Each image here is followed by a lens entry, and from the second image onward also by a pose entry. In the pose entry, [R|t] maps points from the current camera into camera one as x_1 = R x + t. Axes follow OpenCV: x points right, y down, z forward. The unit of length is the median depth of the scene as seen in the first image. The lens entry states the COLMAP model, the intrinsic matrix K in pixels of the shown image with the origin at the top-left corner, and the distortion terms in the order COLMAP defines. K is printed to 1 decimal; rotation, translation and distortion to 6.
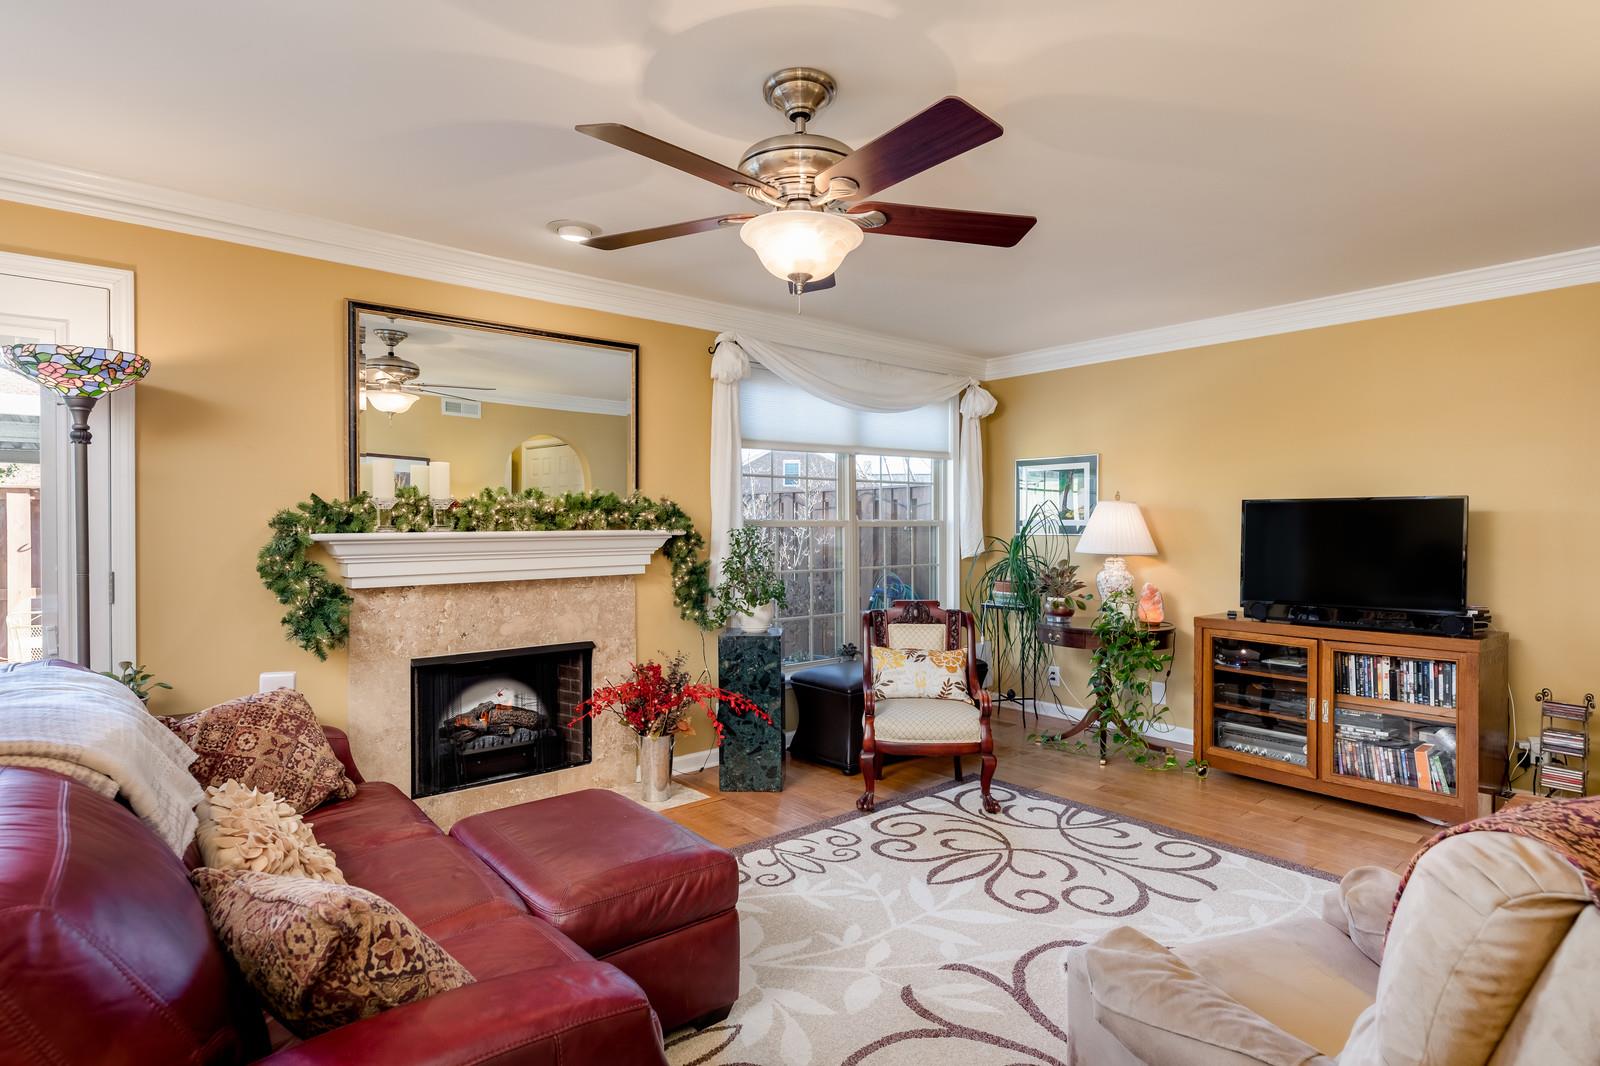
lens RADIAL K [[834.8, 0, 796.5], [0, 834.8, 533.0], [0, 0, 1]] dist [-0.003128, 0.000643]
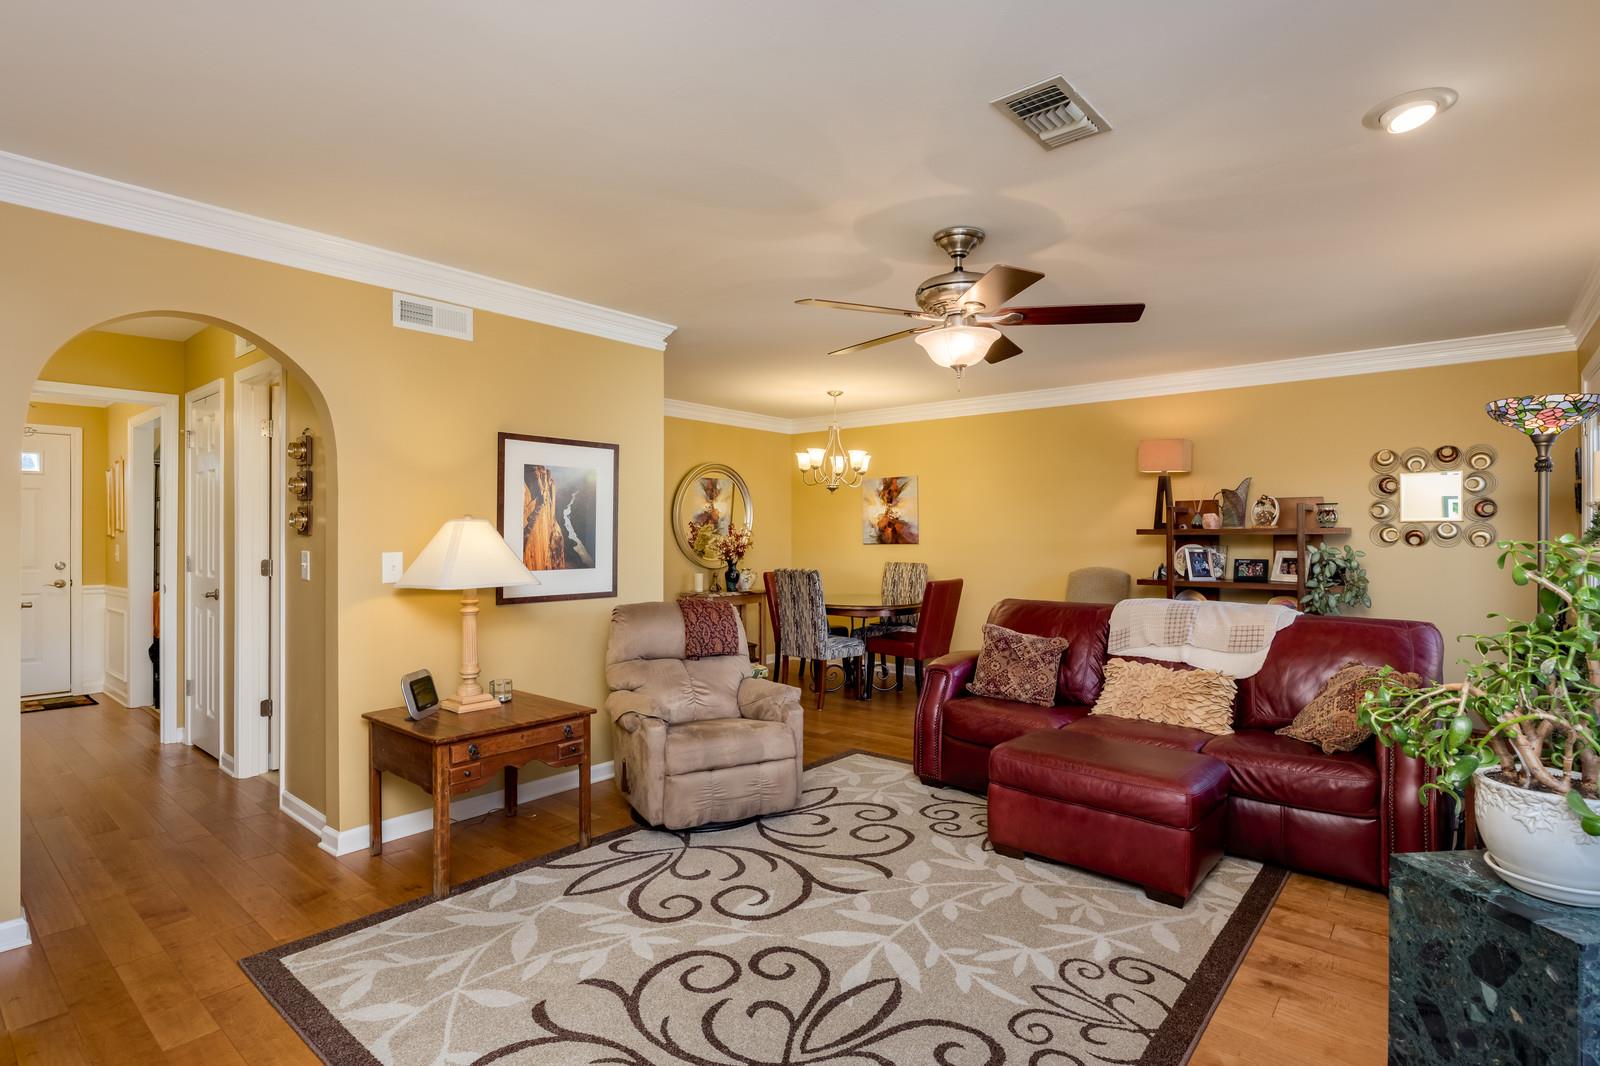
lens RADIAL K [[785.8, 0, 803.6], [0, 785.8, 533.4], [0, 0, 1]] dist [0.012977, 0.000167]
pose [[-0.986379, -0.001262, -0.164485, 0.342756], [-0.002690, 0.999961, 0.008462, -0.017087], [0.164467, 0.008790, -0.986343, 1.587778]]
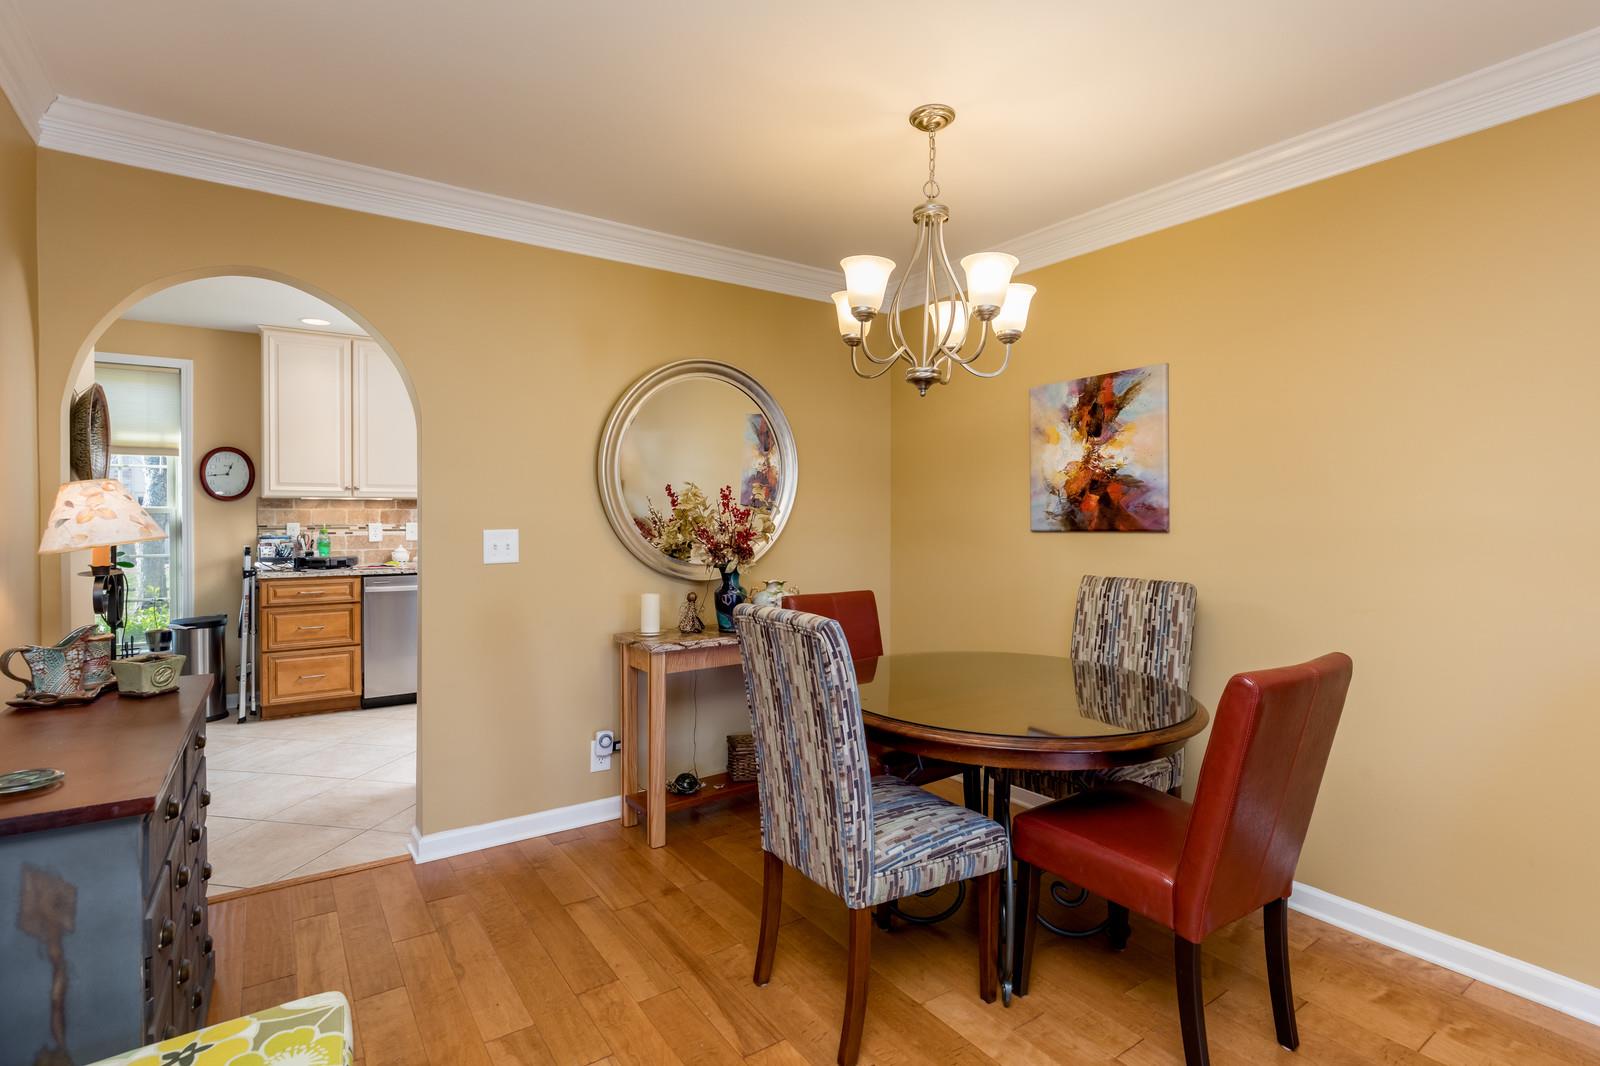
lens RADIAL K [[785.8, 0, 802.2], [0, 785.8, 523.1], [0, 0, 1]] dist [0.012977, 0.000167]
pose [[-0.995879, -0.002769, 0.090653, -0.009646], [-0.000944, 0.999796, 0.020170, 0.002052], [-0.090690, 0.020001, -0.995678, 0.375822]]
